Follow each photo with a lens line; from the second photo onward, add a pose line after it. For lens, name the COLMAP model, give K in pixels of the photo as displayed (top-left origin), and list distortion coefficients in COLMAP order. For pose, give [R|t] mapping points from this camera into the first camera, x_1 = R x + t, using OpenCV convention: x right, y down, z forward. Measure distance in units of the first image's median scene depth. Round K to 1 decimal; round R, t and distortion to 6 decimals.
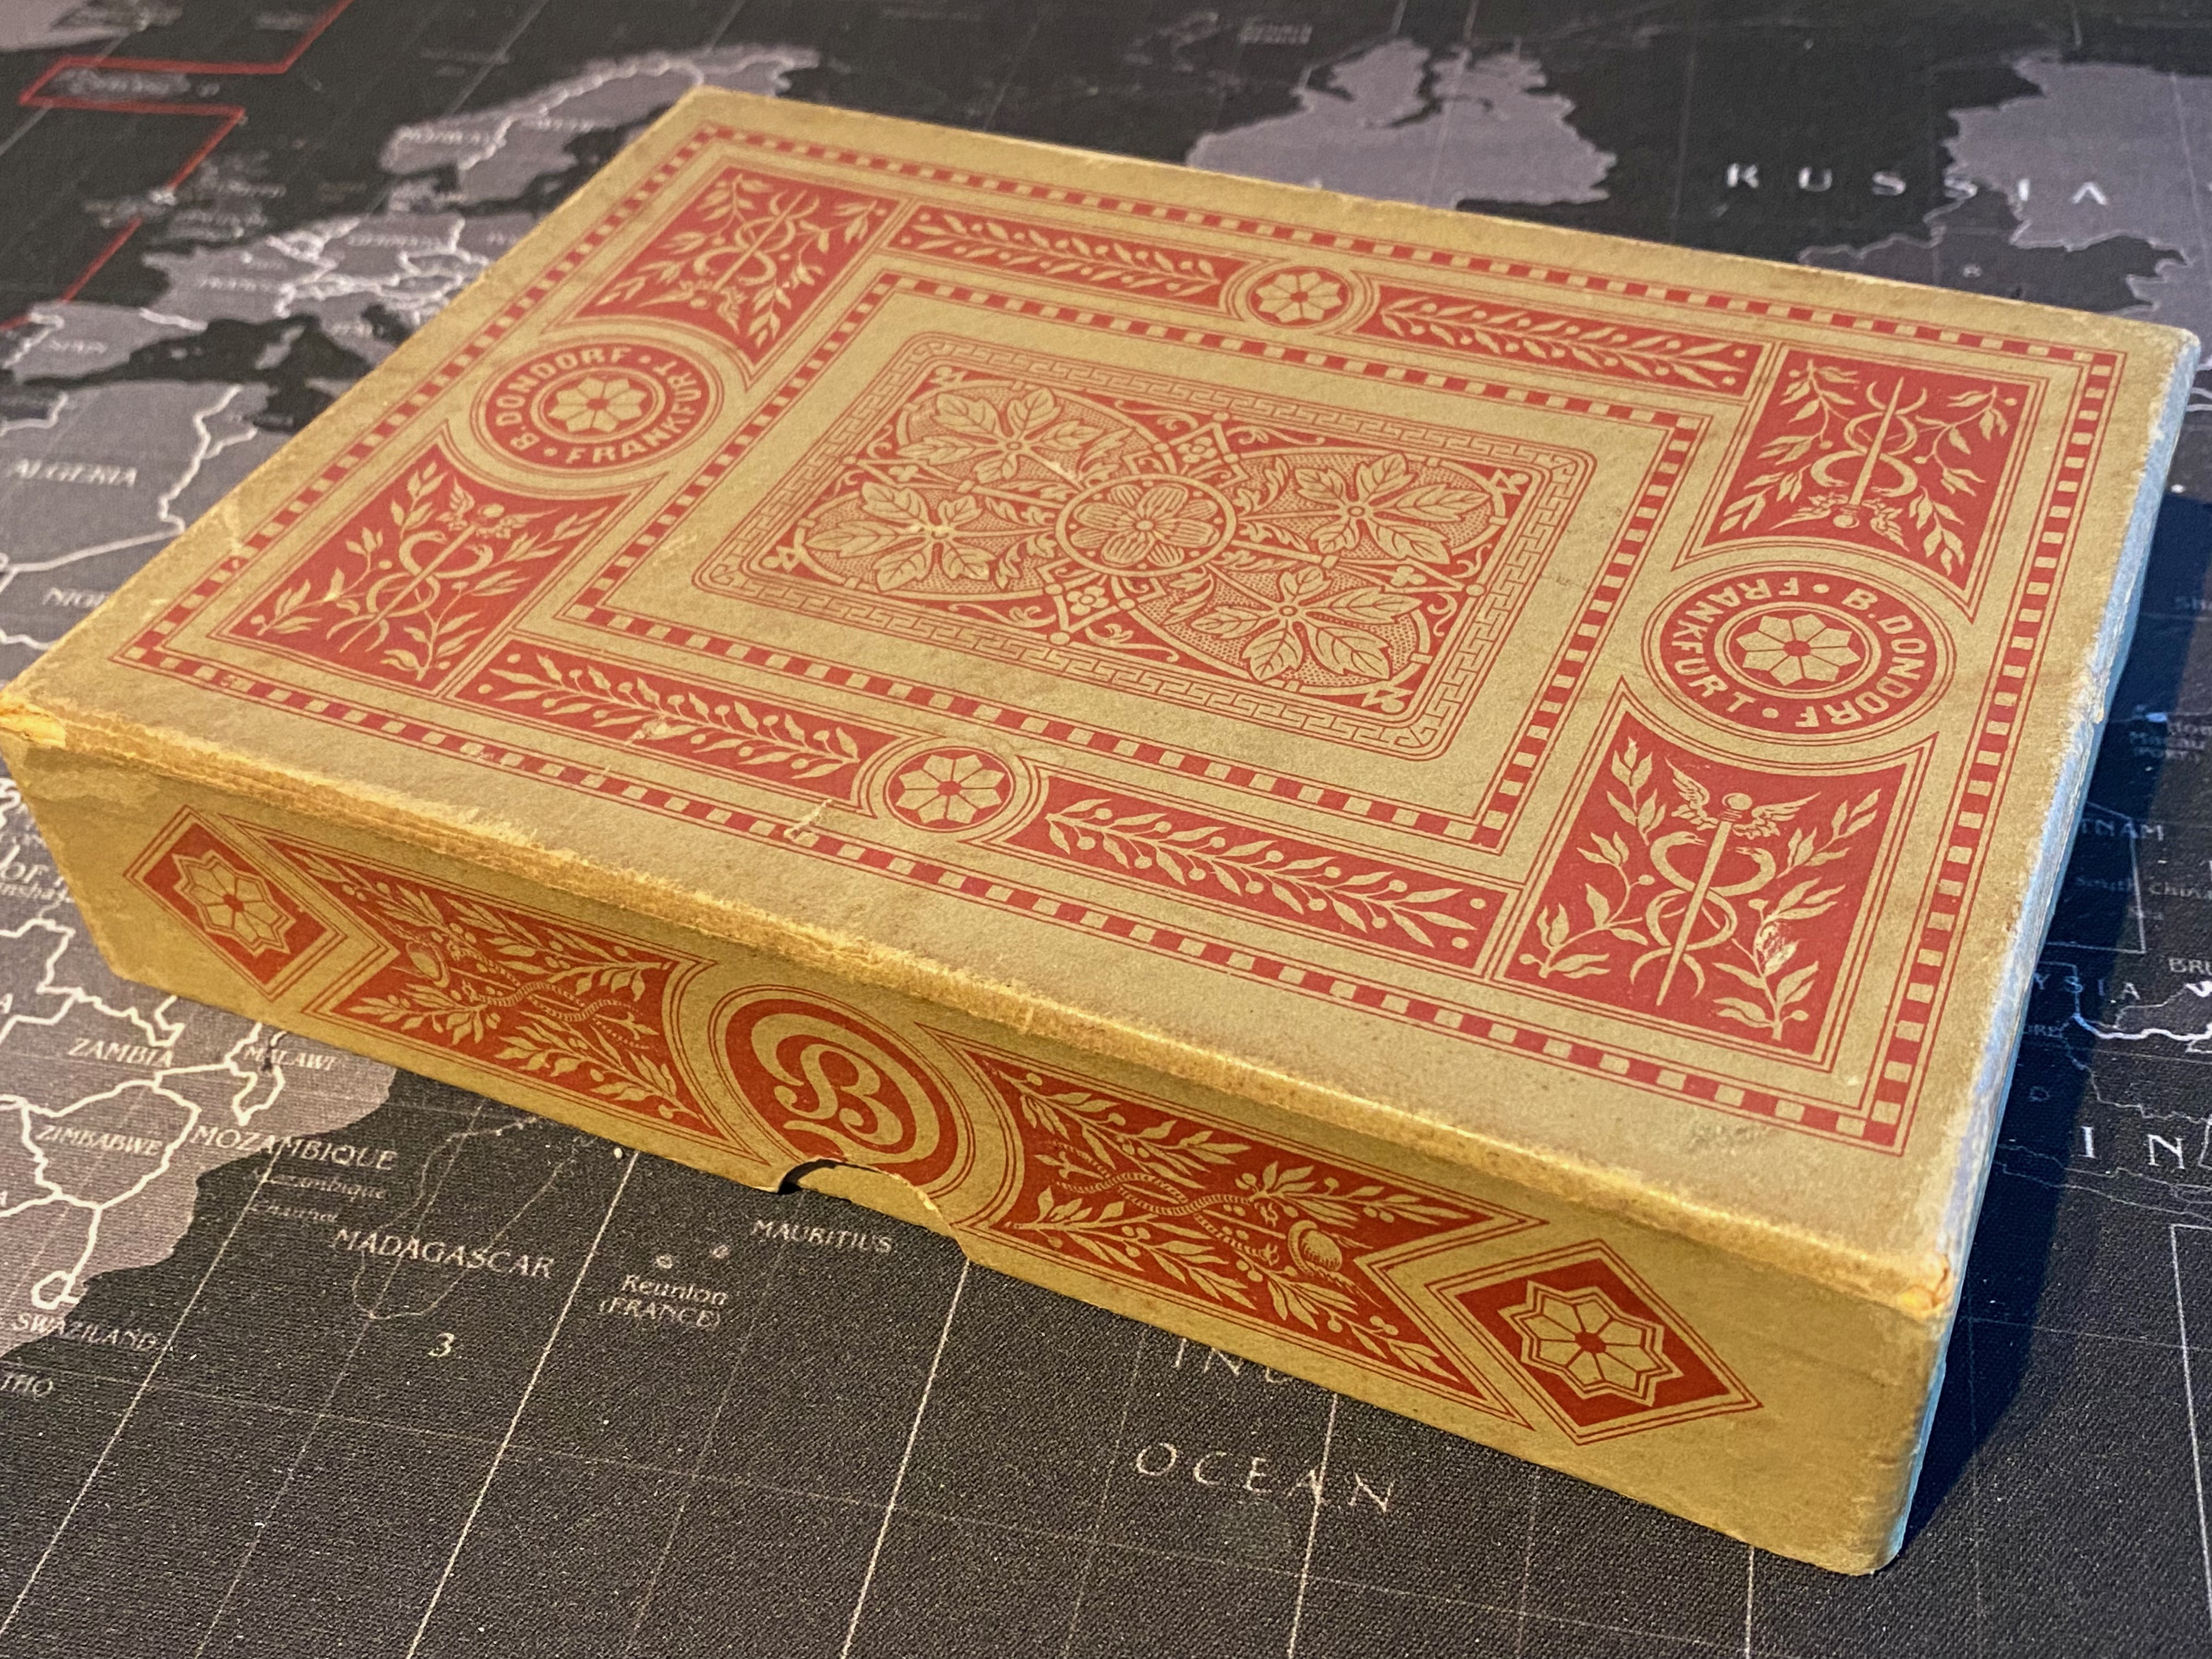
lens RADIAL K [[2448.8, 0, 1053.0], [0, 2448.8, 831.9], [0, 0, 1]] dist [0.214241, -0.744290]
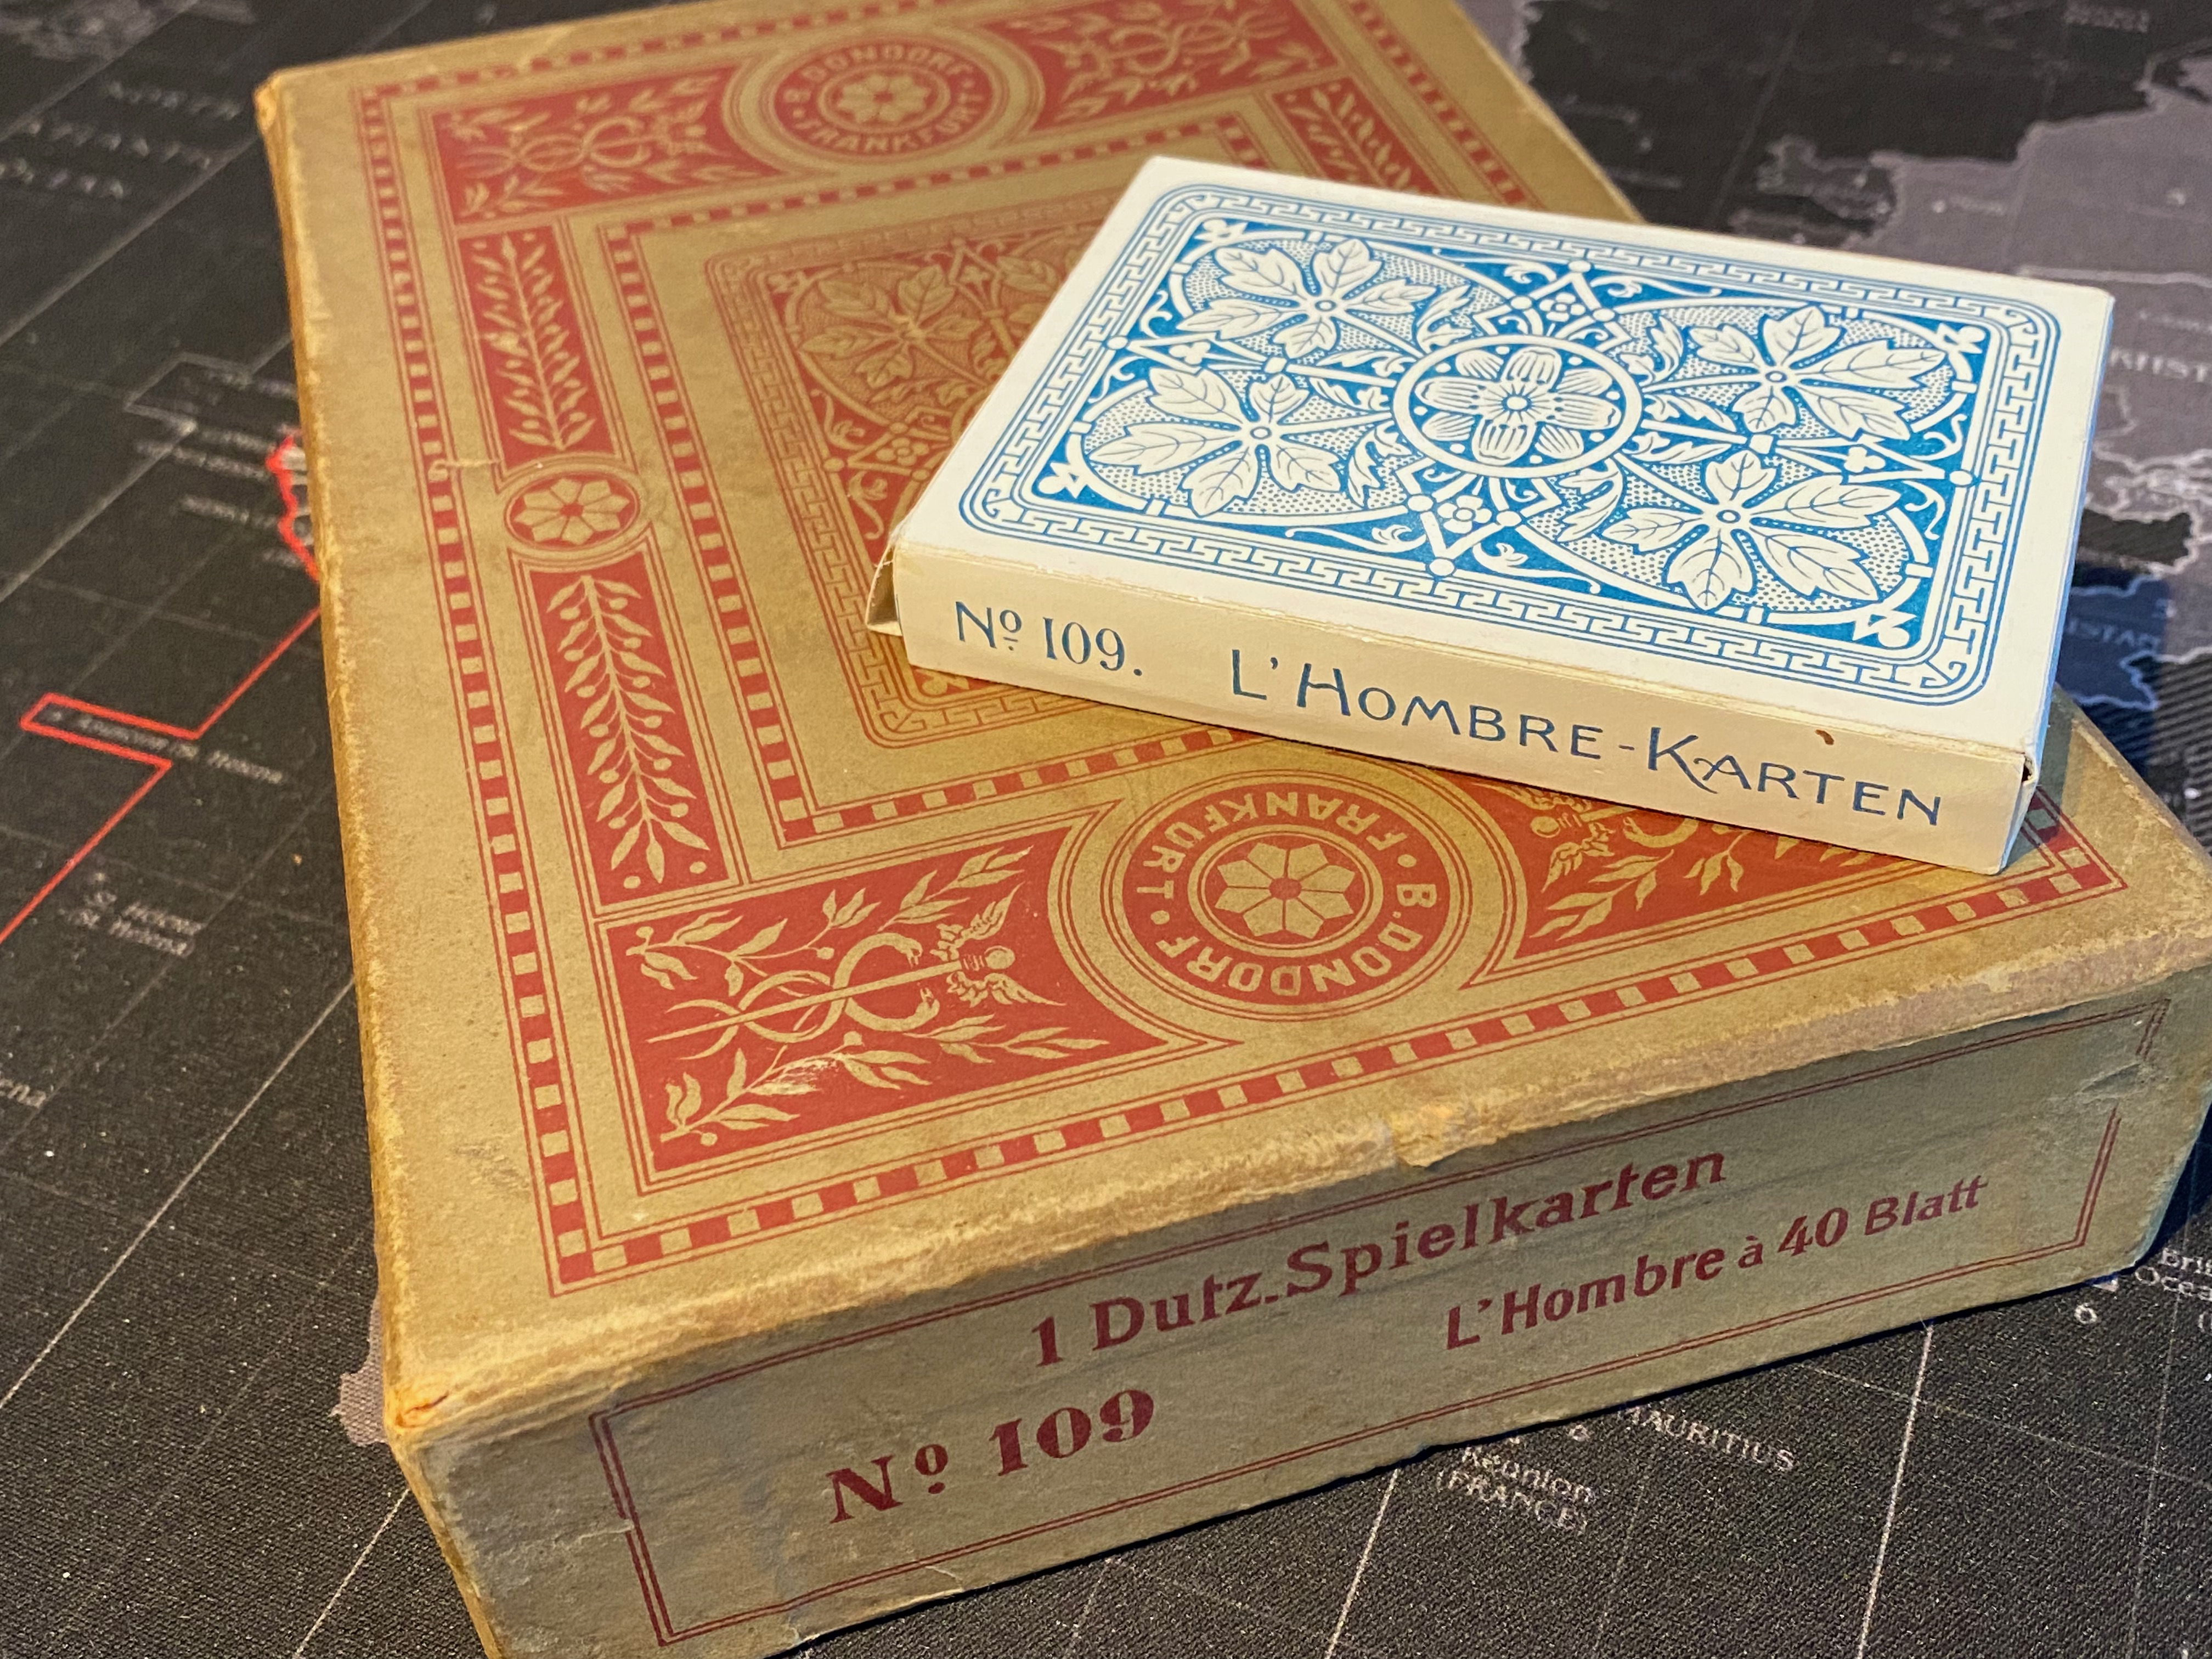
lens RADIAL K [[2448.8, 0, 1053.0], [0, 2448.8, 831.9], [0, 0, 1]] dist [0.214241, -0.744290]
pose [[0.659770, 0.554589, -0.507084, 0.642355], [-0.520241, 0.824028, 0.224337, -0.228141], [0.542266, 0.115795, 0.832189, 0.290035]]
